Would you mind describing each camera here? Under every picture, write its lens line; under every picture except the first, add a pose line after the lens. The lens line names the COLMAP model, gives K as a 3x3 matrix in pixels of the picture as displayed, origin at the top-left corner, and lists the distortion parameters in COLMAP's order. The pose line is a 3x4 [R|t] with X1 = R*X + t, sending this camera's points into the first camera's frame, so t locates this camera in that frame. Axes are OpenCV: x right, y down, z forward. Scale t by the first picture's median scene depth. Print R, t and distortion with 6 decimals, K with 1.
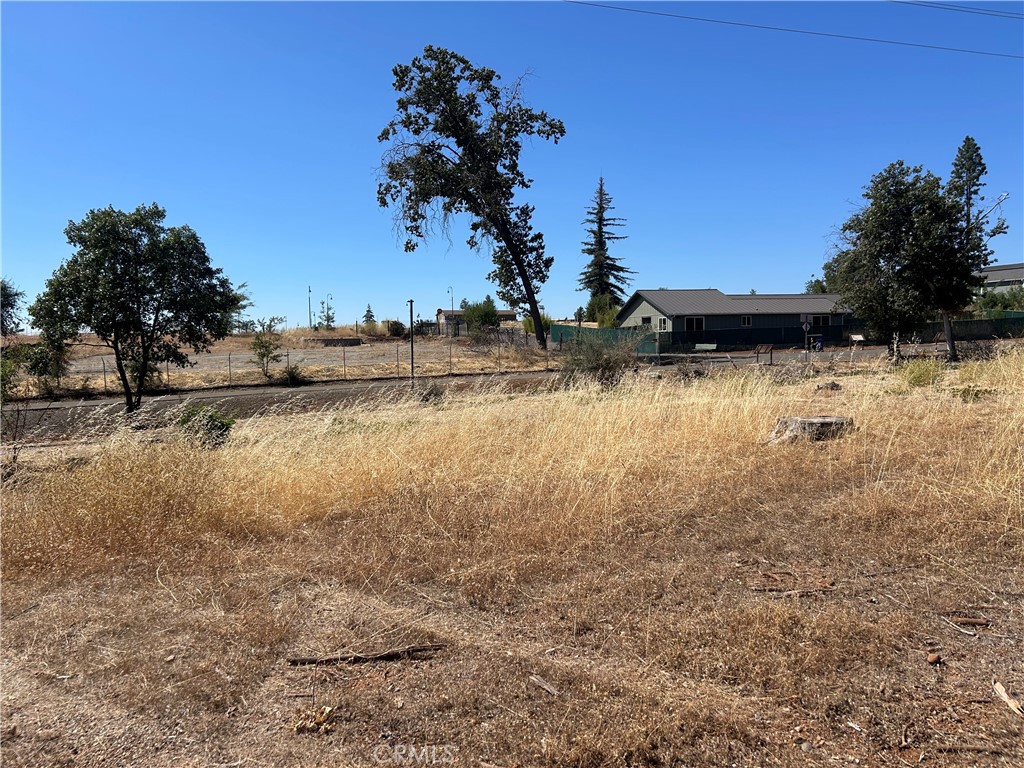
lens RADIAL K [[775.6, 0, 512.0], [0, 775.6, 384.0], [0, 0, 1]] dist [0.050594, -0.052667]
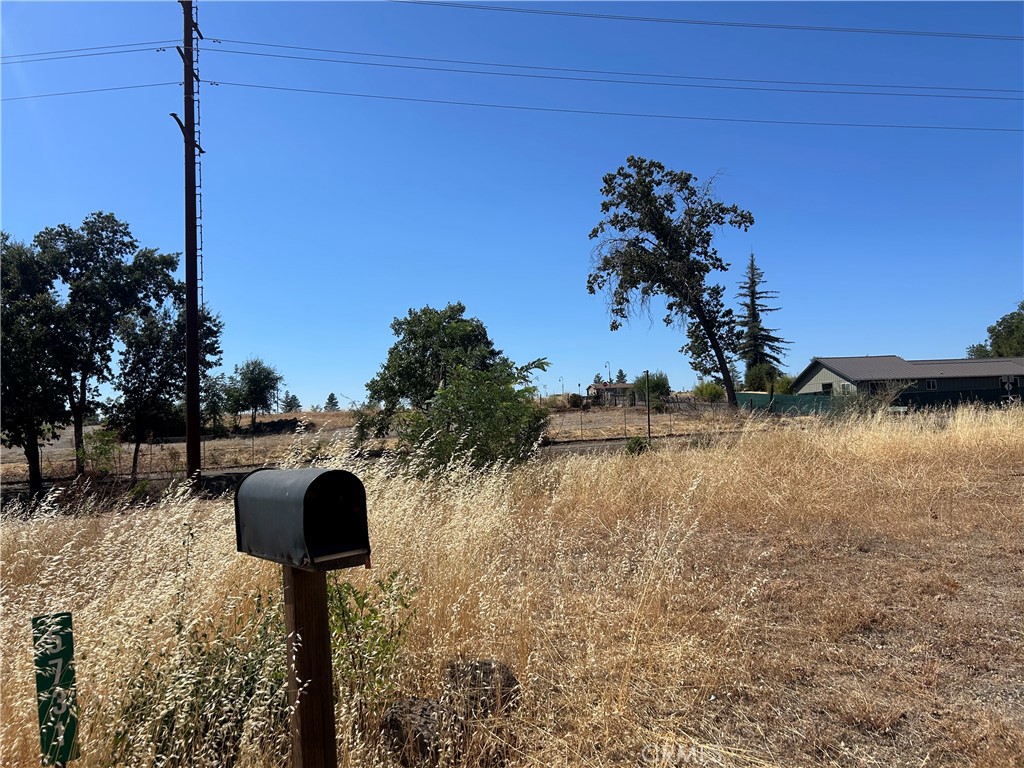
lens RADIAL K [[770.8, 0, 512.0], [0, 770.8, 384.0], [0, 0, 1]] dist [0.051179, -0.005136]
pose [[0.986927, -0.025852, -0.159080, -0.100304], [0.010194, 0.995088, -0.098468, 0.018393], [0.160844, 0.095559, 0.982343, -0.132228]]
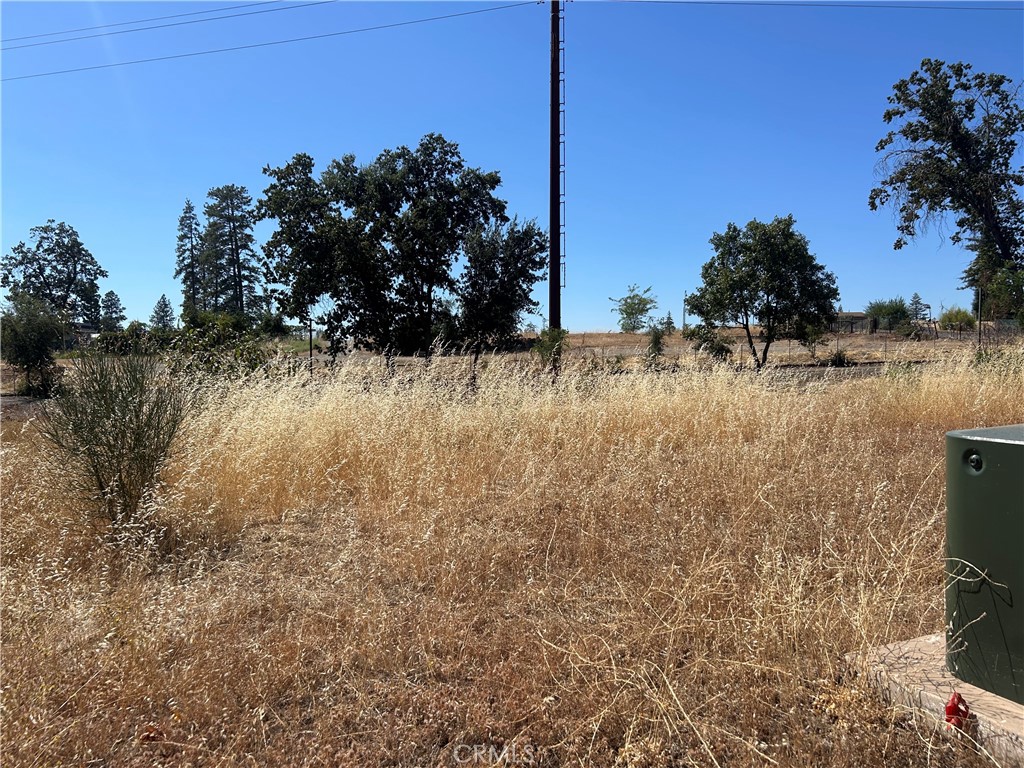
lens RADIAL K [[774.6, 0, 512.0], [0, 774.6, 384.0], [0, 0, 1]] dist [0.045669, -0.045247]
pose [[0.942352, 0.021296, -0.333945, -0.262110], [-0.025138, 0.999658, -0.007187, 0.038078], [0.333677, 0.015167, 0.942565, -0.200374]]
